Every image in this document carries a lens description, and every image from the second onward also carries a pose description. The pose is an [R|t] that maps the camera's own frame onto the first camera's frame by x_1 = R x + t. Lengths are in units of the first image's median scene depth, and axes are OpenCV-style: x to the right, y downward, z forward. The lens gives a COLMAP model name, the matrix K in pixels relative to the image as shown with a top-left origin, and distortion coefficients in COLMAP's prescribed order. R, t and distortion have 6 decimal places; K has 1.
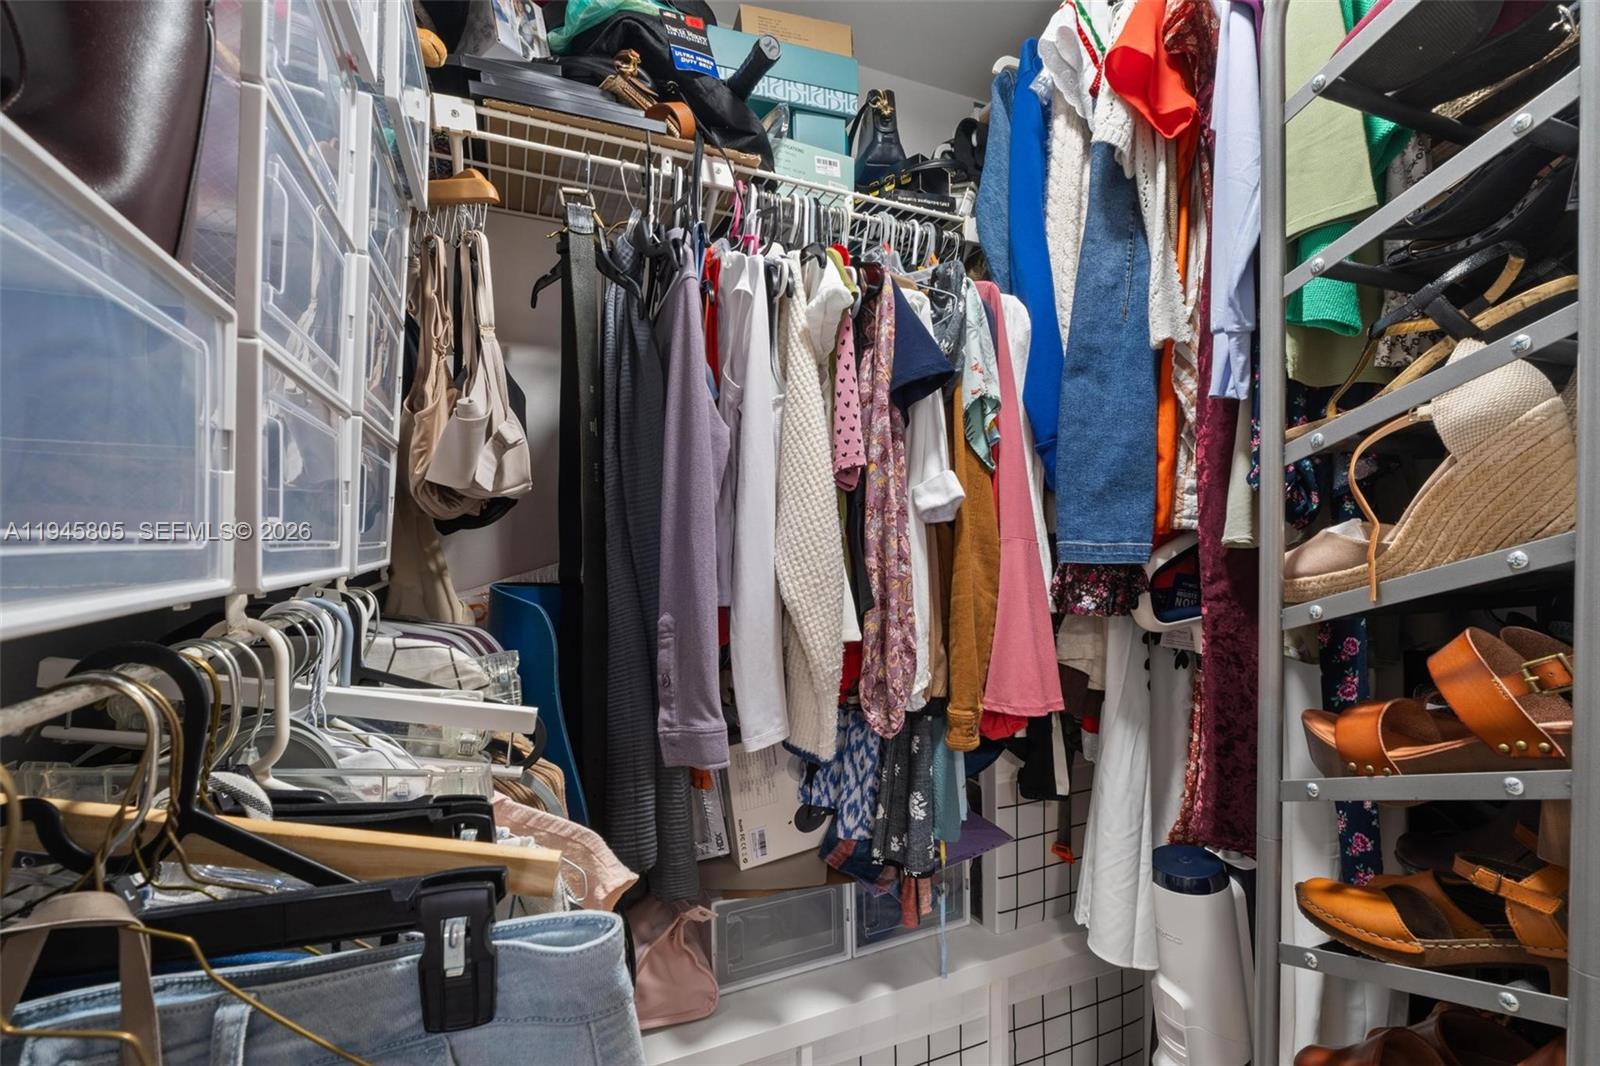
lens RADIAL K [[681.5, 0, 809.8], [0, 681.5, 544.5], [0, 0, 1]] dist [-0.002141, 0.000021]
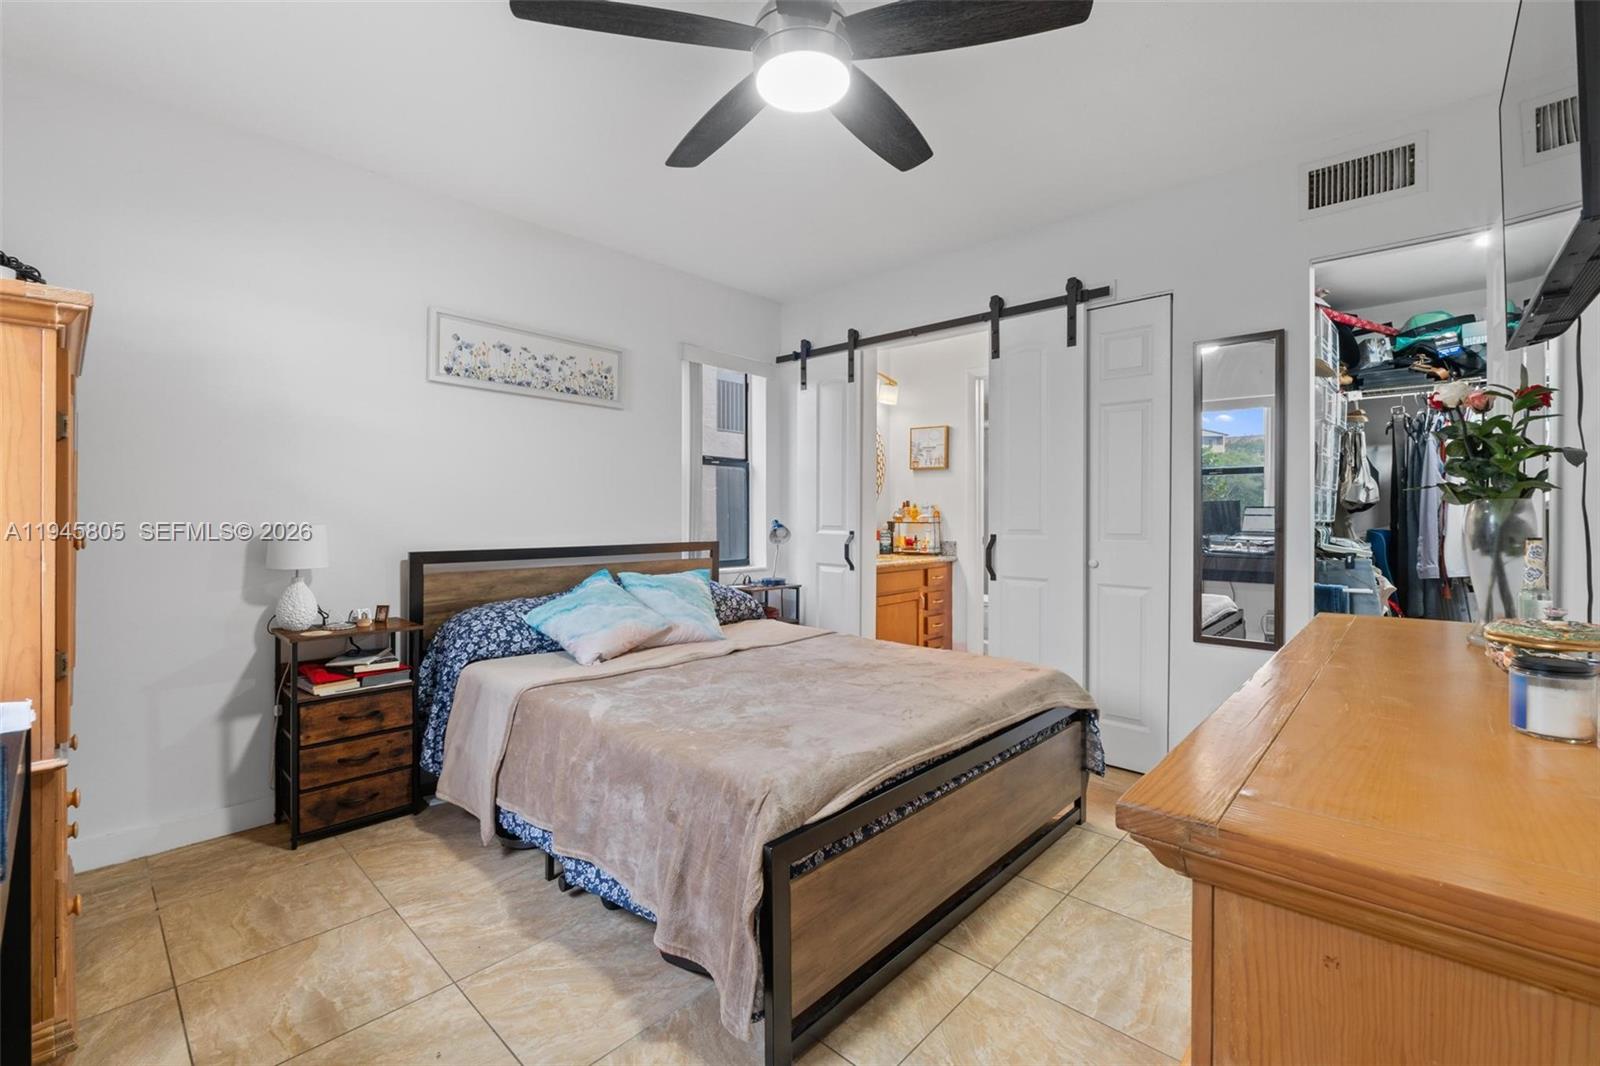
lens RADIAL K [[693.5, 0, 800.6], [0, 693.5, 524.9], [0, 0, 1]] dist [-0.001207, -0.000282]
pose [[0.391049, 0.011104, -0.920303, 1.717832], [-0.007076, 0.999934, 0.009058, 0.031796], [0.920343, 0.002970, 0.391101, -3.143138]]
